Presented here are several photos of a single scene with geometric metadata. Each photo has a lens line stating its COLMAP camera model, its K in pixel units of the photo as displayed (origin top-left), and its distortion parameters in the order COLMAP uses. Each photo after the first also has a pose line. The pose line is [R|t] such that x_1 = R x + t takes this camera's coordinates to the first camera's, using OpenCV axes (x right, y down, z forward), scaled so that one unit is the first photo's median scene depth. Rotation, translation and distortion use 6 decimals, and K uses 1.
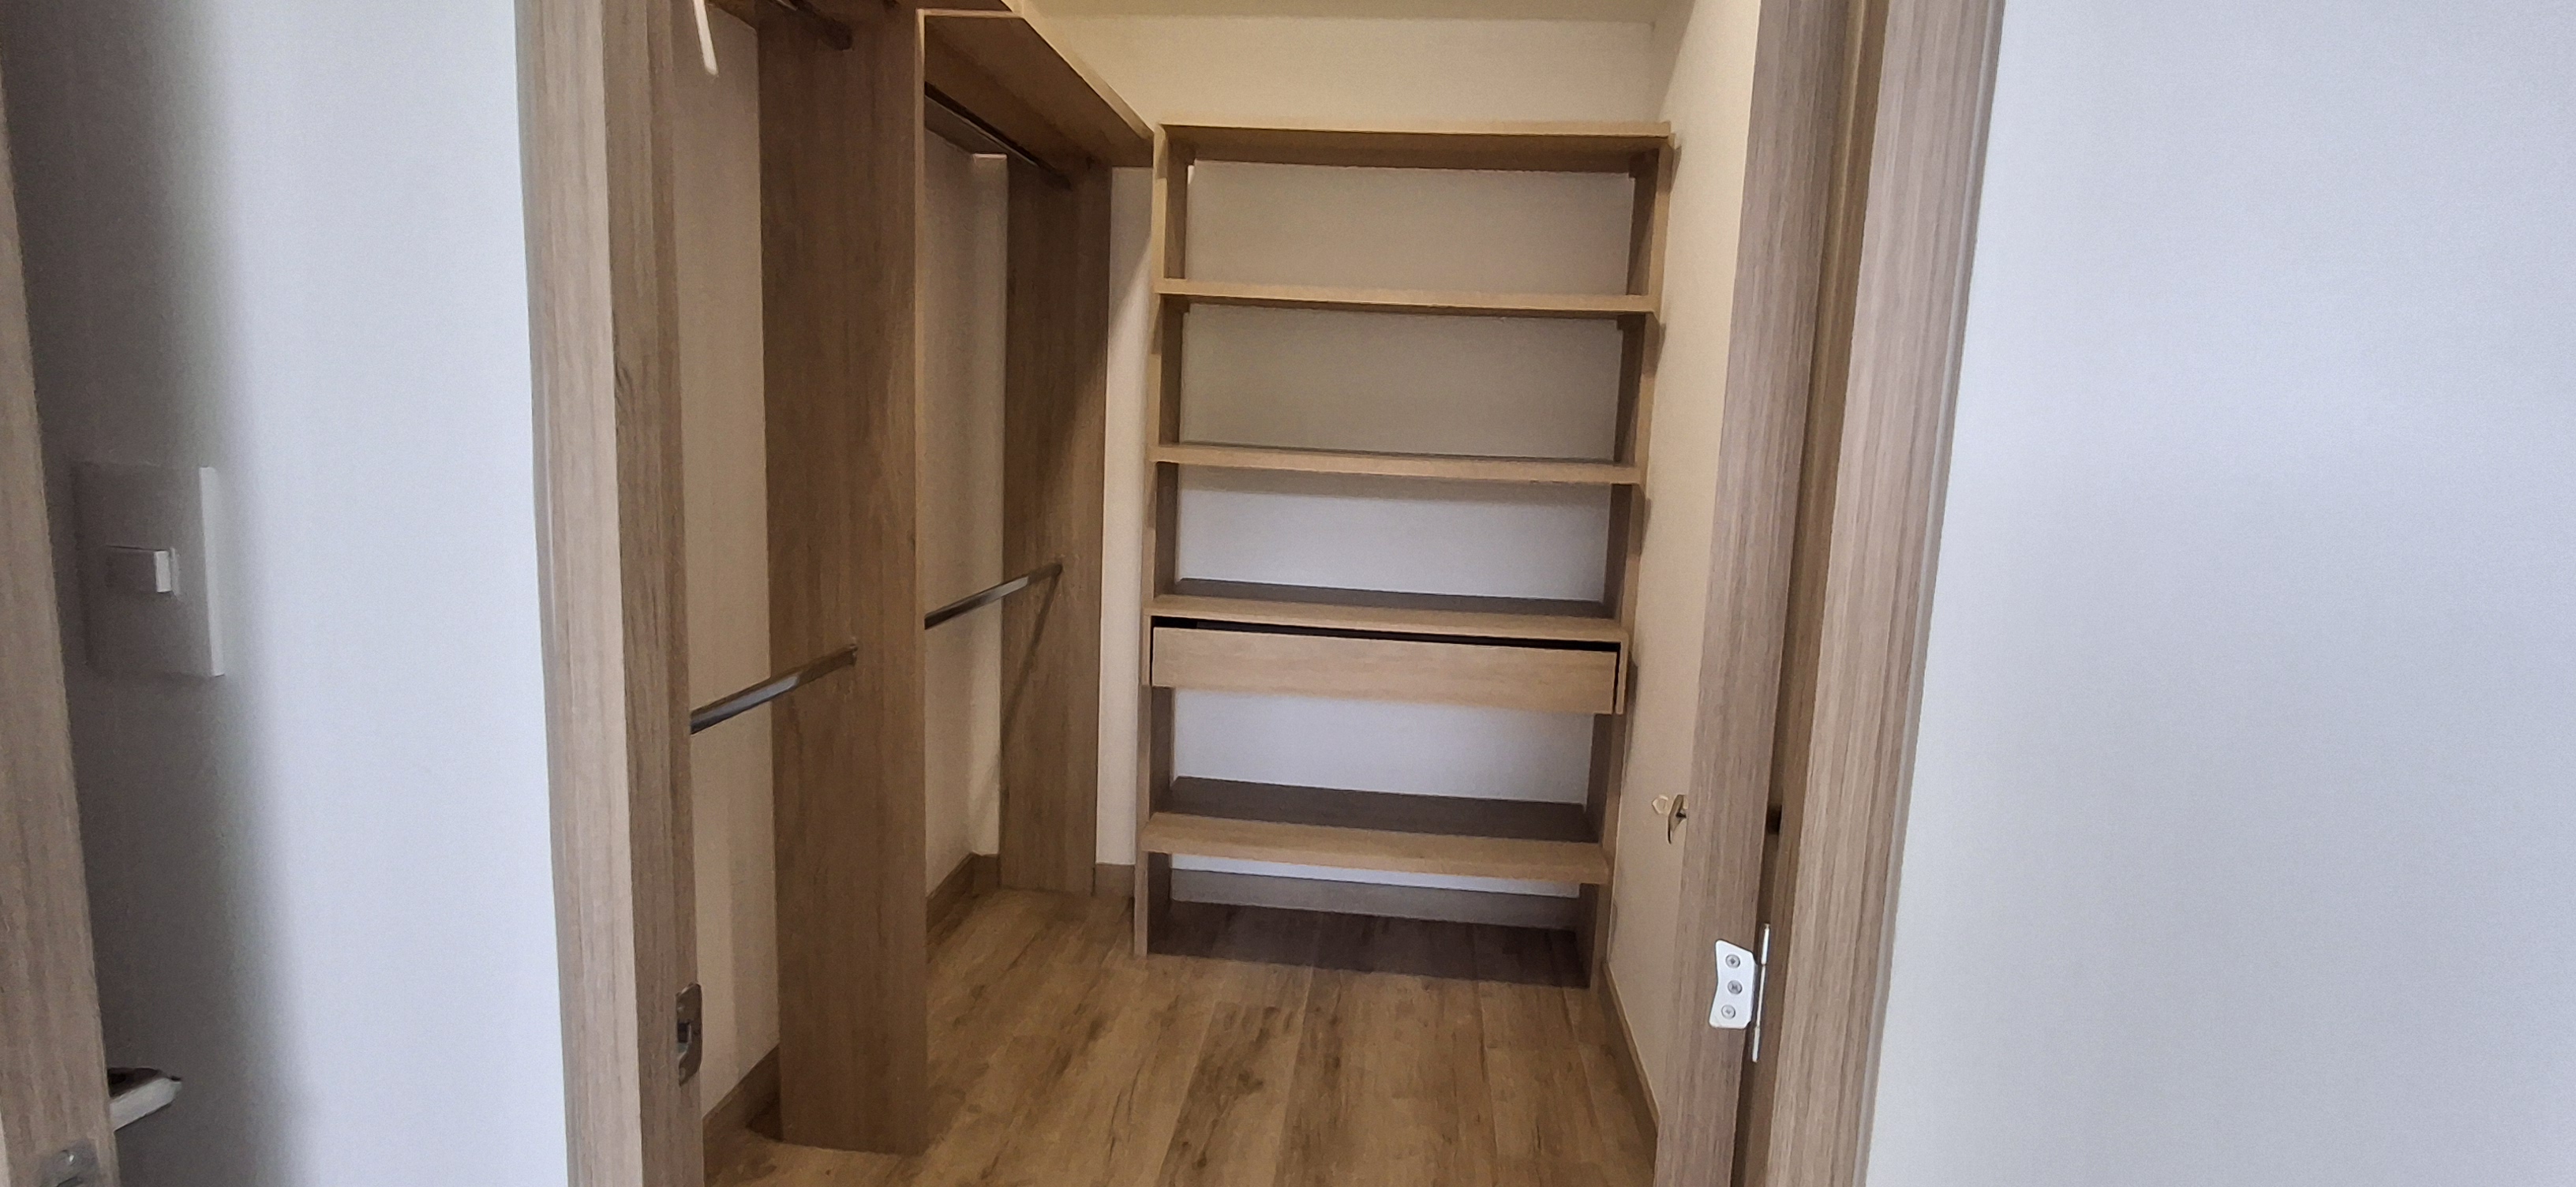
lens RADIAL K [[1205.2, 0, 1306.3], [0, 1205.2, 572.6], [0, 0, 1]] dist [-0.008627, 0.000639]
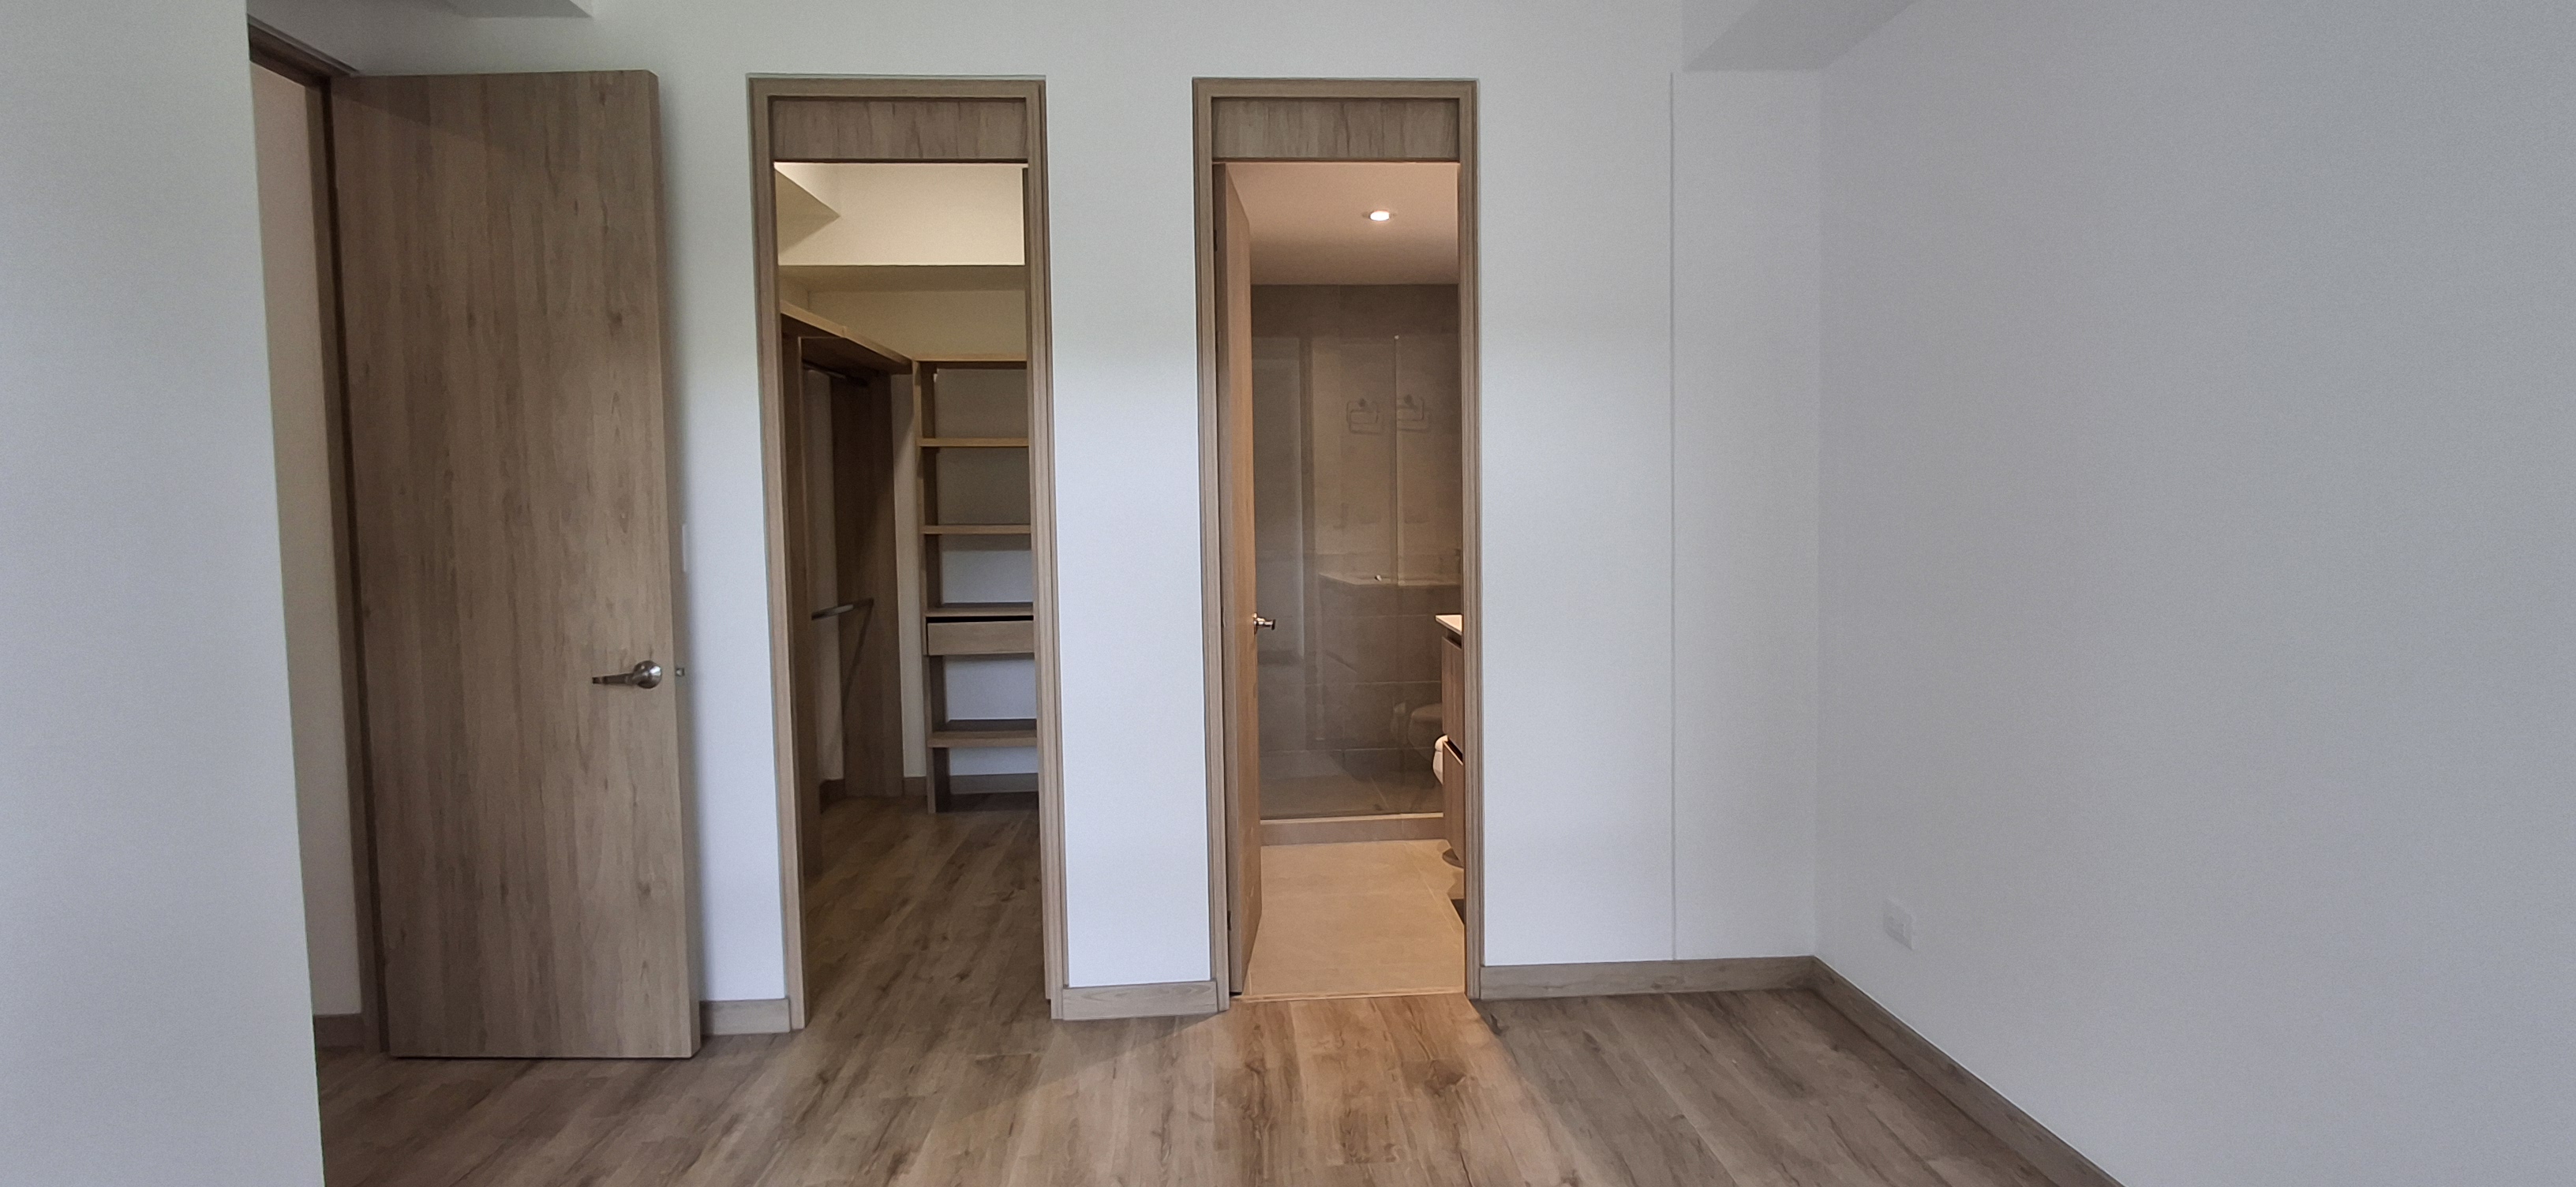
lens RADIAL K [[1215.9, 0, 1287.8], [0, 1215.9, 581.2], [0, 0, 1]] dist [-0.026486, 0.030045]
pose [[0.988207, -0.064259, 0.138991, 0.152937], [0.073696, 0.995235, -0.063845, 0.130186], [-0.134226, 0.073335, 0.988233, -0.849282]]
